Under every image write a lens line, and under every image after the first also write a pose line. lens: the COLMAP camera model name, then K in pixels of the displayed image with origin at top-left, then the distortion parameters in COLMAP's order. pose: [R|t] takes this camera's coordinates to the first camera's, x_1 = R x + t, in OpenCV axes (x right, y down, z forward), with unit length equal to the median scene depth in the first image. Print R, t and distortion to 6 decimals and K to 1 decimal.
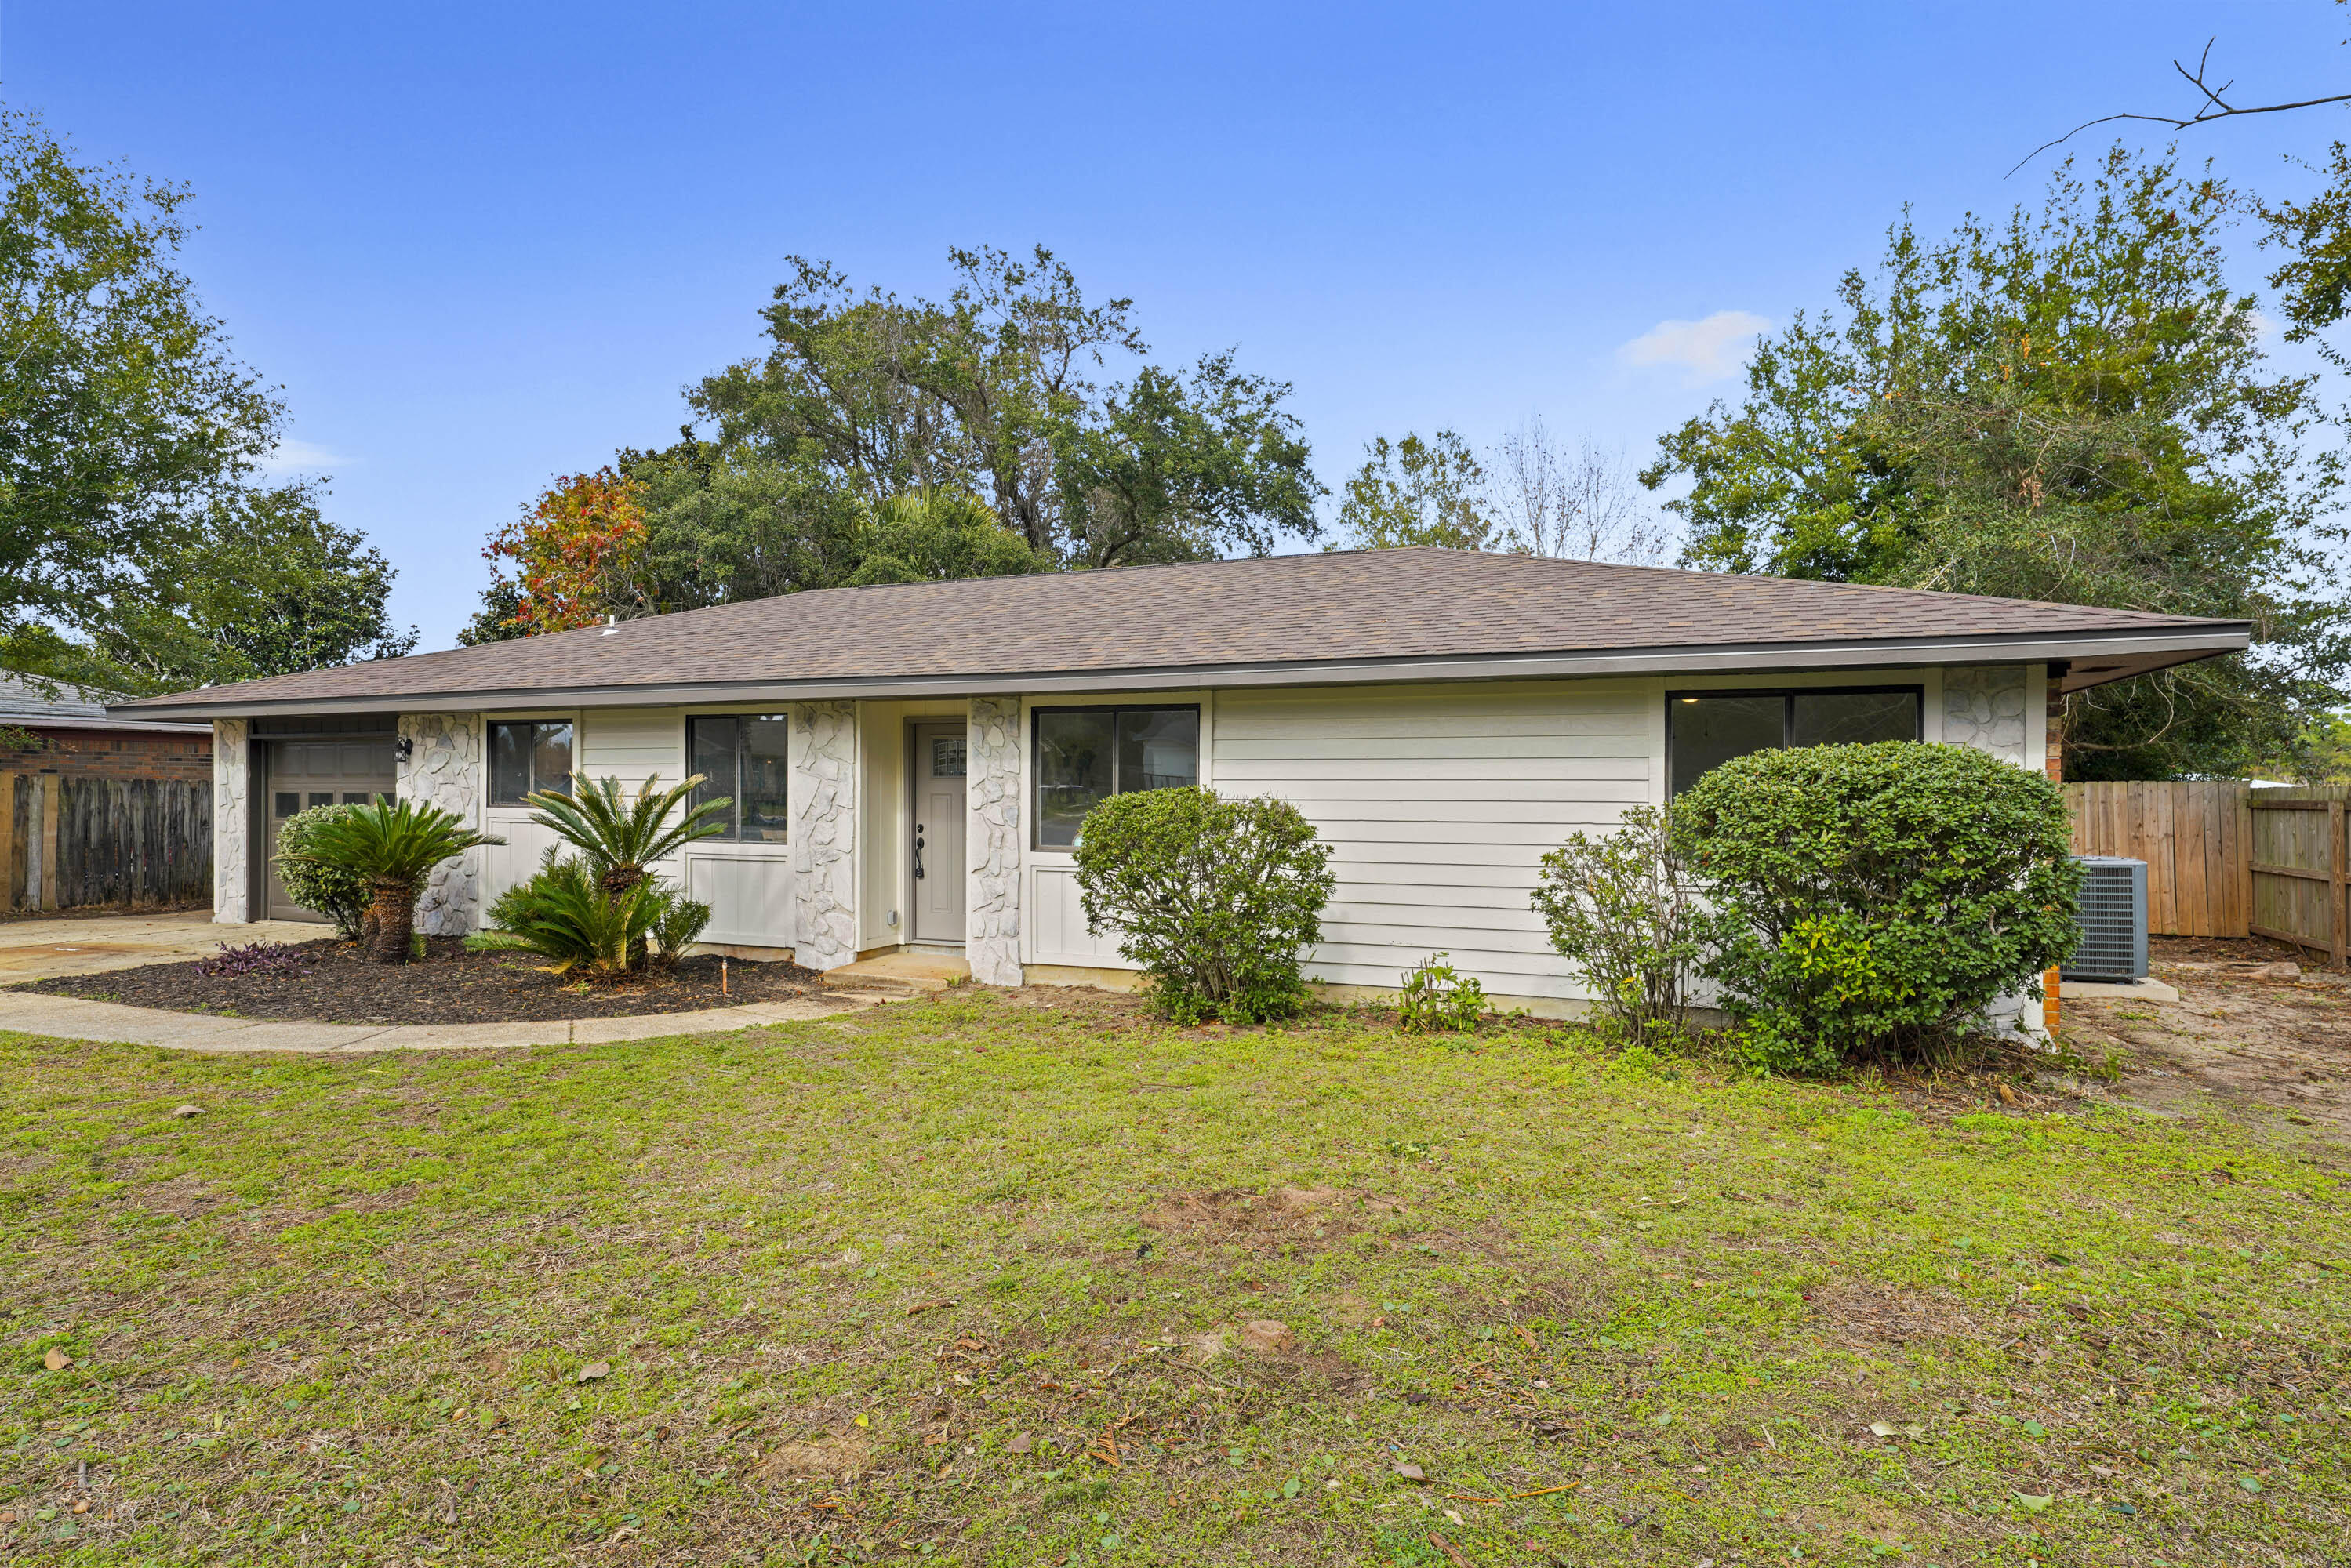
lens RADIAL K [[1245.2, 0, 1175.5], [0, 1245.2, 784.0], [0, 0, 1]] dist [-0.003756, 0.017165]
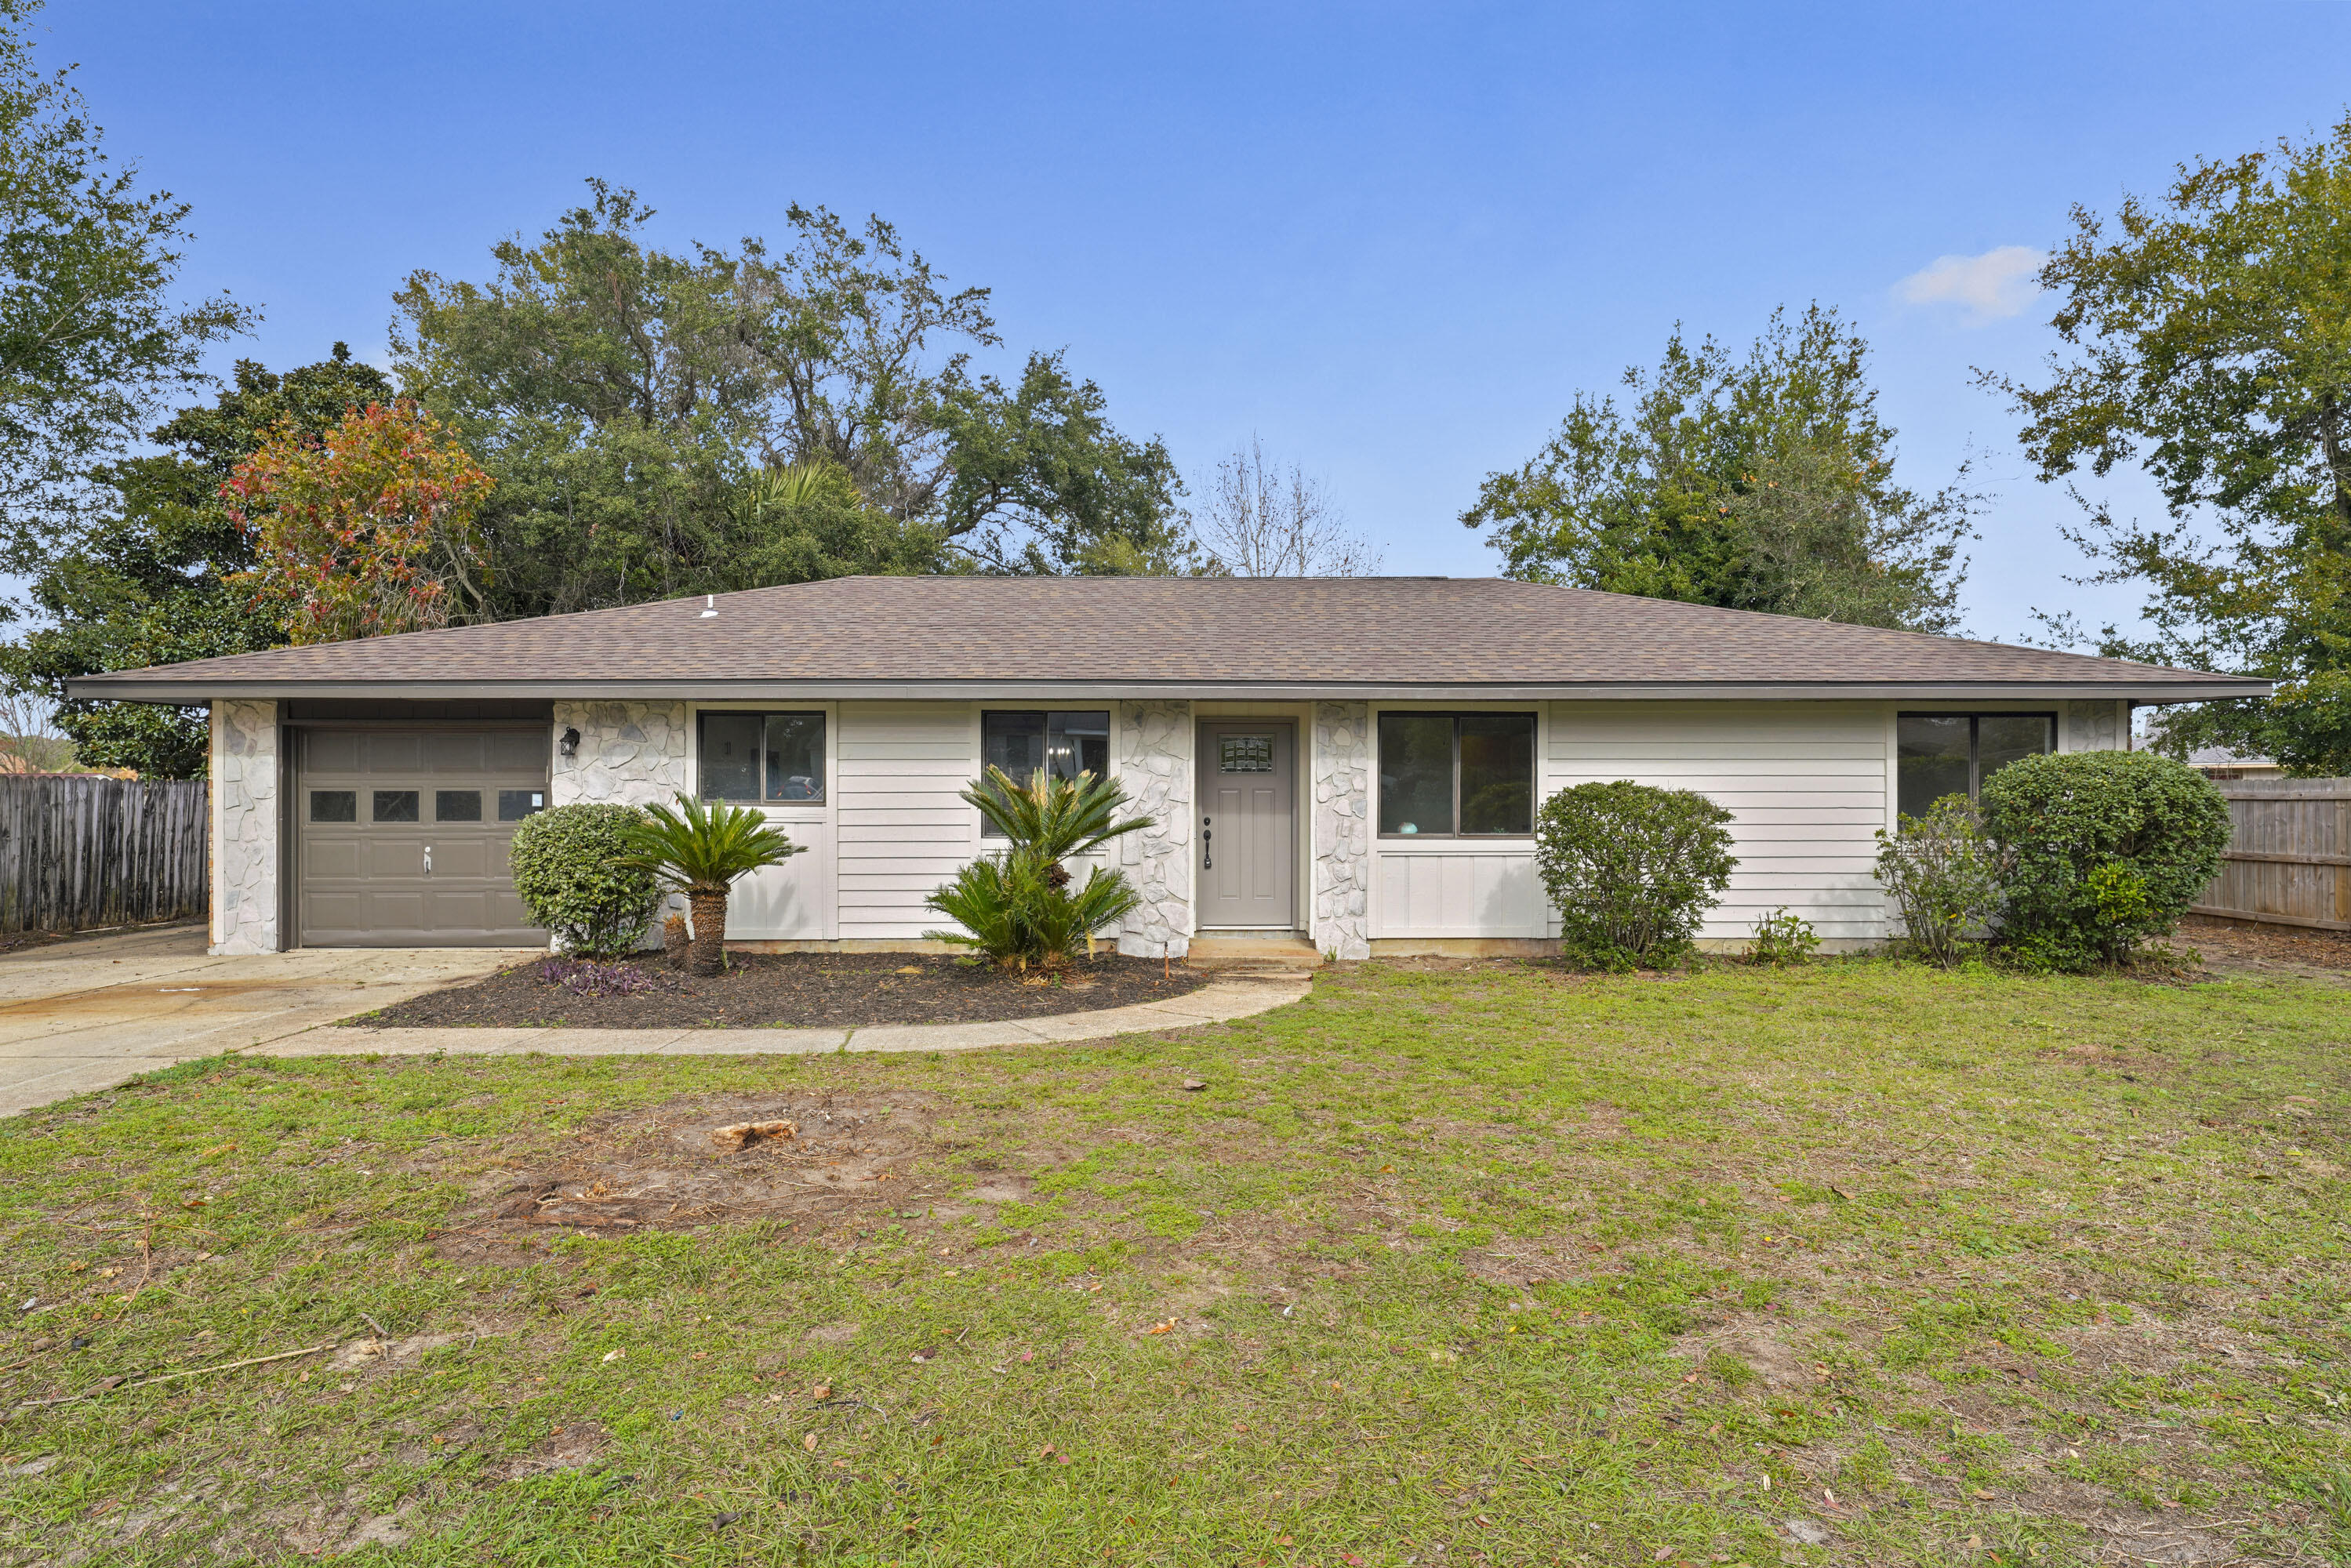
lens RADIAL K [[1303.0, 0, 1175.5], [0, 1303.0, 784.0], [0, 0, 1]] dist [0.013866, -0.001339]
pose [[0.917015, -0.001813, 0.398849, -0.685302], [0.001548, 0.999998, 0.000987, 0.002264], [-0.398850, -0.000287, 0.917016, -0.012018]]
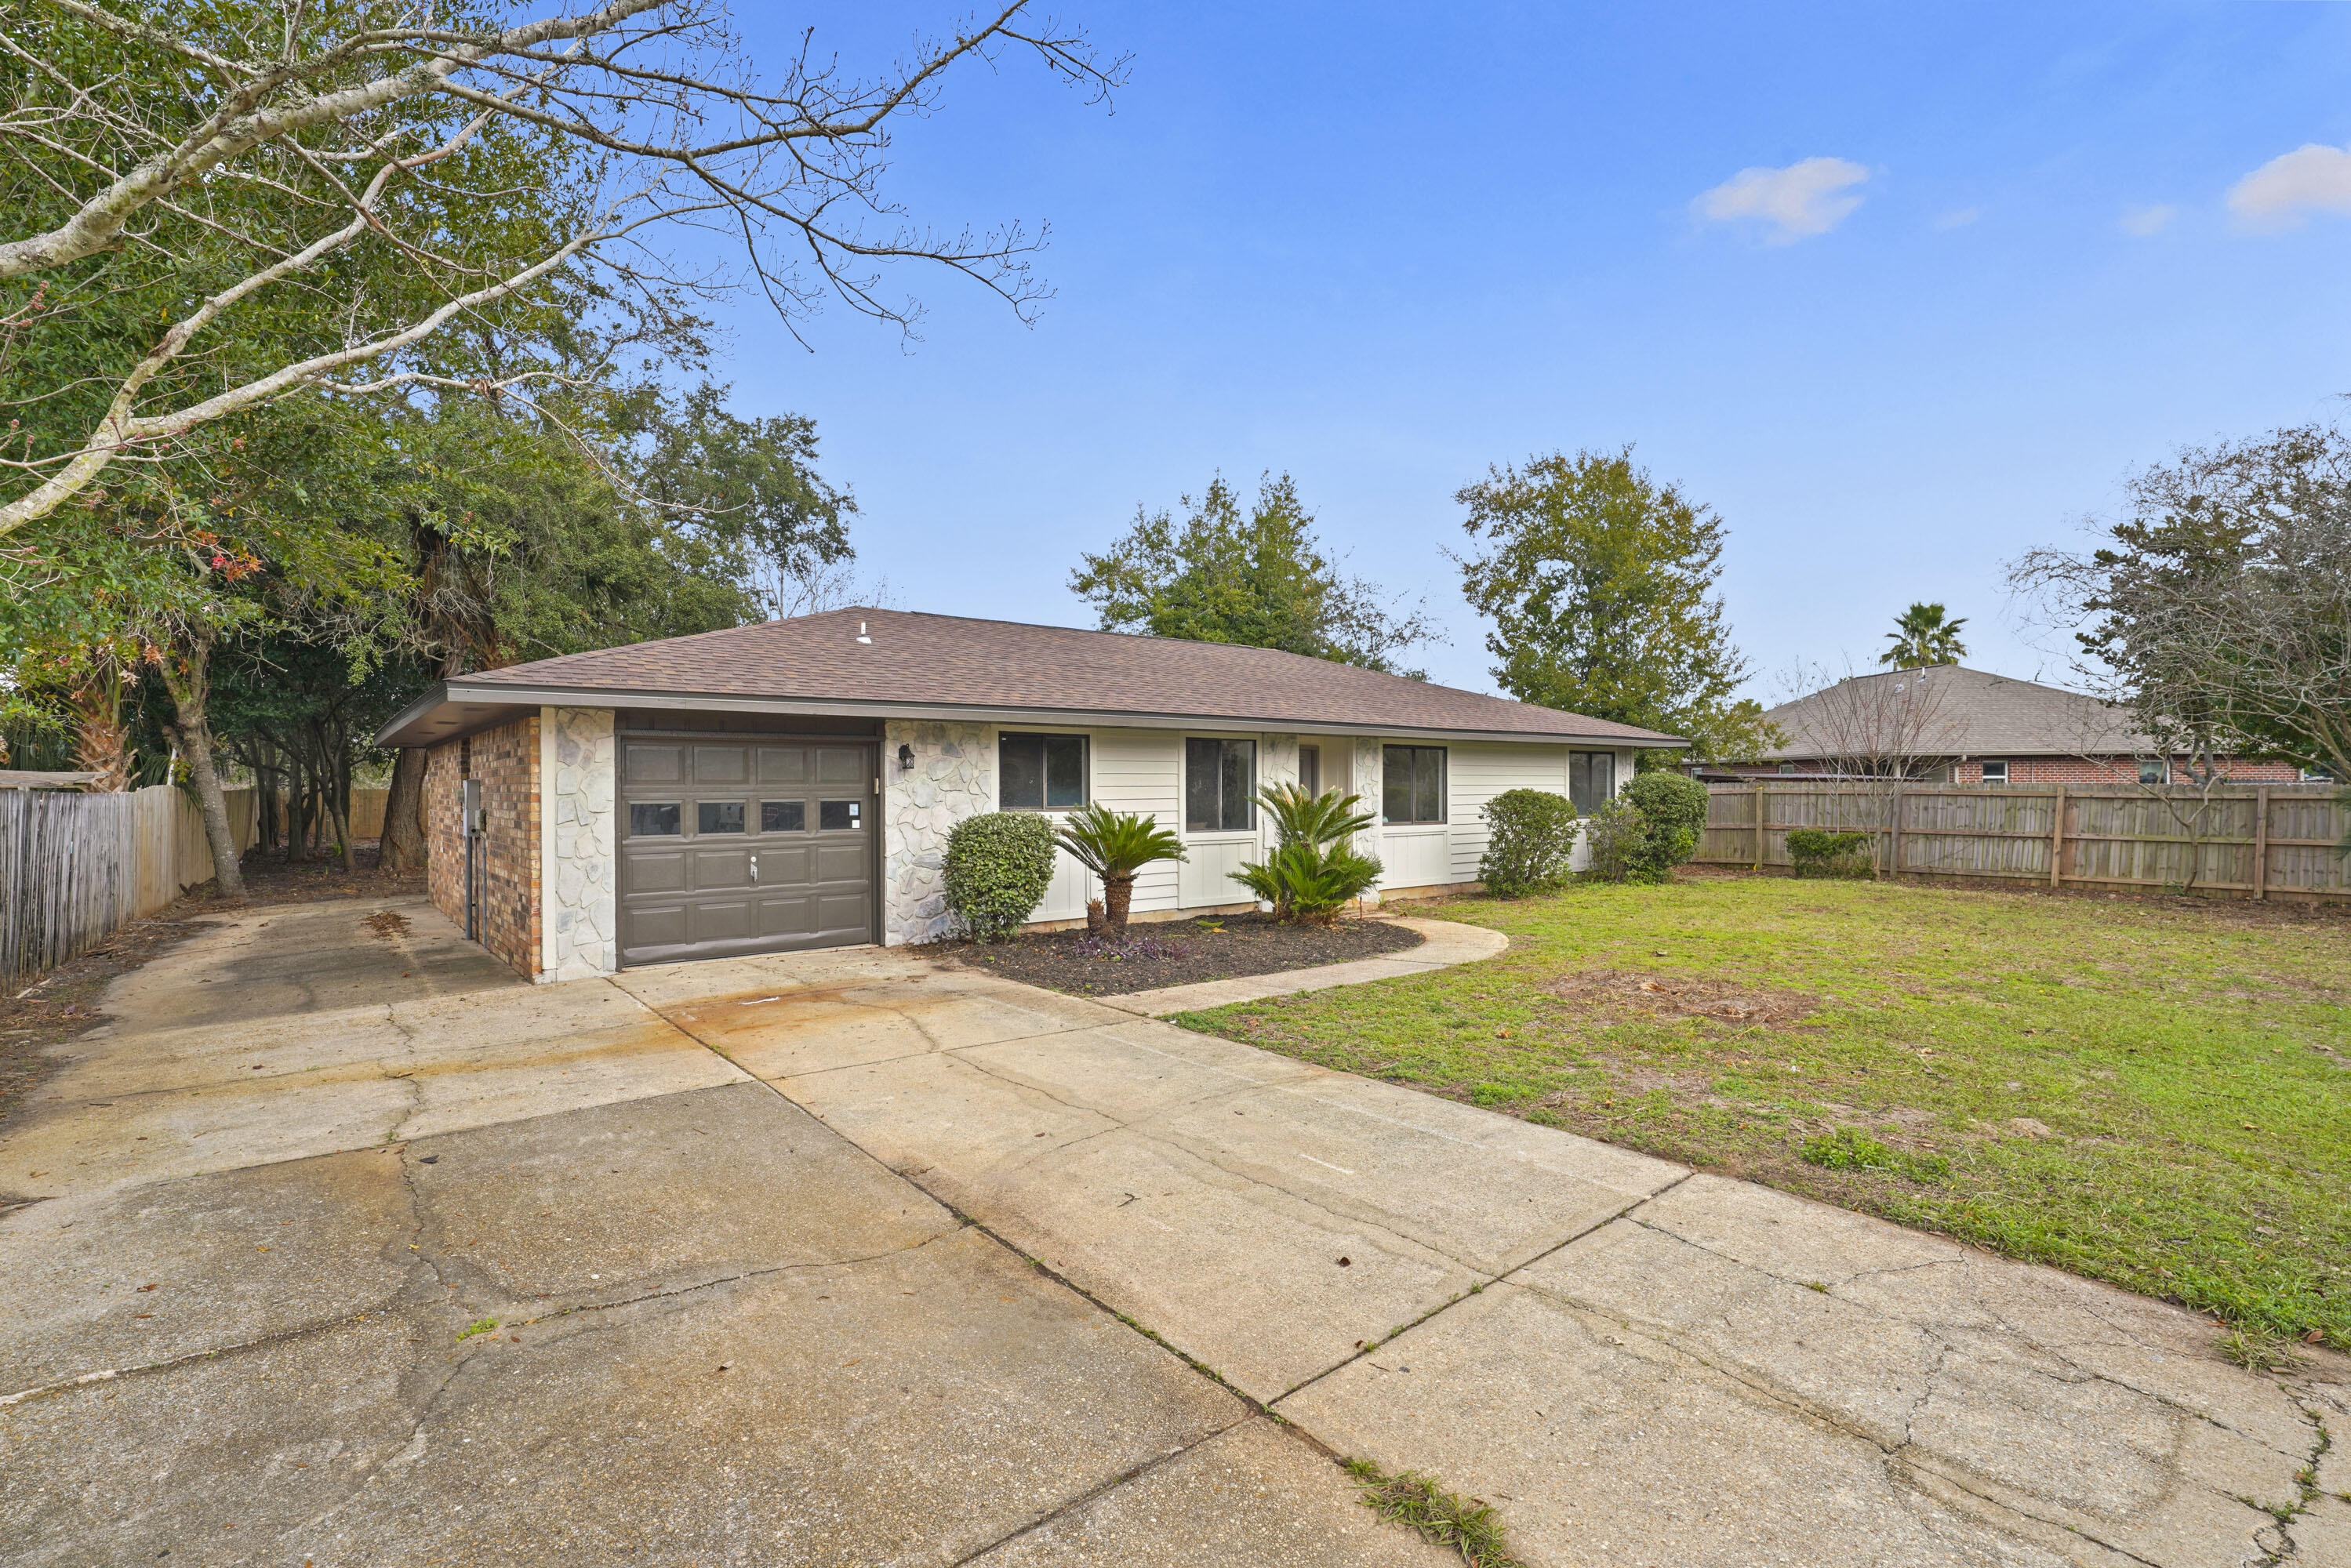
lens RADIAL K [[1132.3, 0, 1210.8], [0, 1132.3, 782.9], [0, 0, 1]] dist [0.000461, -0.000014]
pose [[0.453751, -0.001013, 0.891128, -1.499227], [0.004495, 0.999989, -0.001152, -0.005725], [-0.891117, 0.004528, 0.453751, 0.441447]]
